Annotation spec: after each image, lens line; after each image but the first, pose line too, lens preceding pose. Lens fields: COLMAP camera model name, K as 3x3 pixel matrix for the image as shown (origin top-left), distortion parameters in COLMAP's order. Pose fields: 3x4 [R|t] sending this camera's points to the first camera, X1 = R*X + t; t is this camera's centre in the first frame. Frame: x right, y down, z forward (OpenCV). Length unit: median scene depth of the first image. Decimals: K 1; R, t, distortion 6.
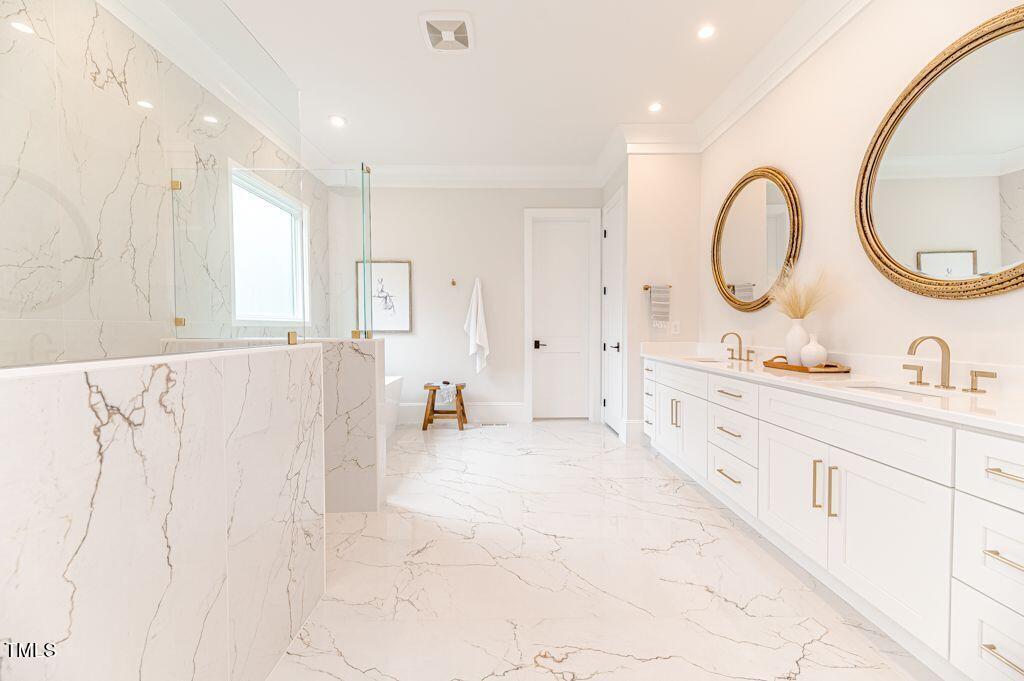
lens RADIAL K [[406.7, 0, 511.5], [0, 406.7, 339.3], [0, 0, 1]] dist [0.020170, -0.005751]
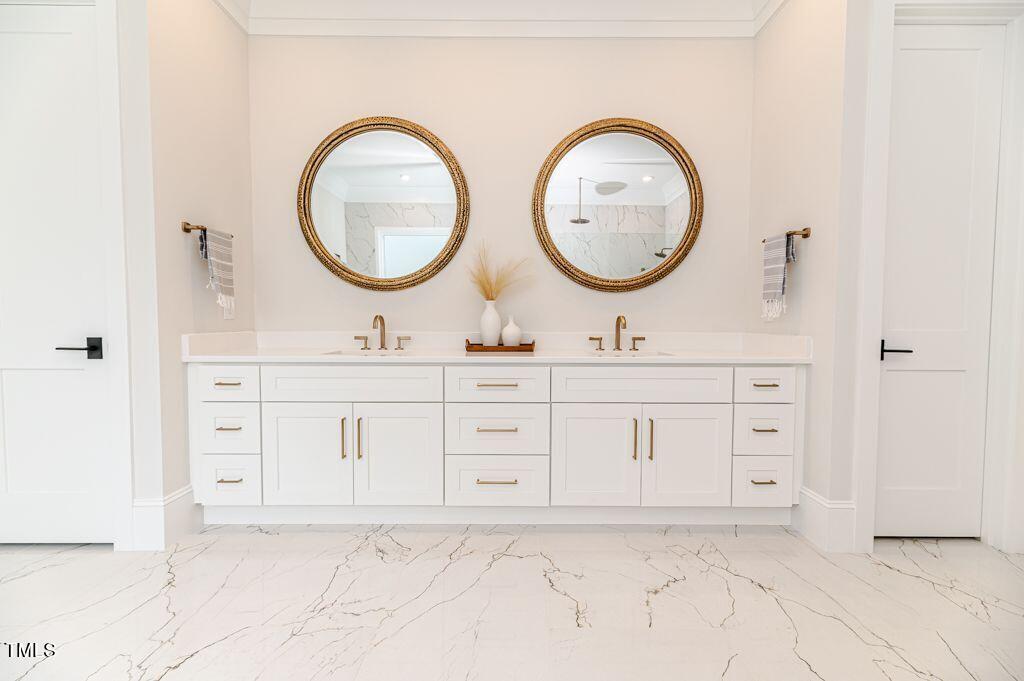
lens RADIAL K [[406.7, 0, 511.5], [0, 406.7, 339.3], [0, 0, 1]] dist [0.020170, -0.005751]
pose [[0.010035, -0.044414, 0.998963, -0.312005], [0.025520, 0.998699, 0.044145, 0.001800], [-0.999624, 0.025051, 0.011155, 0.985334]]
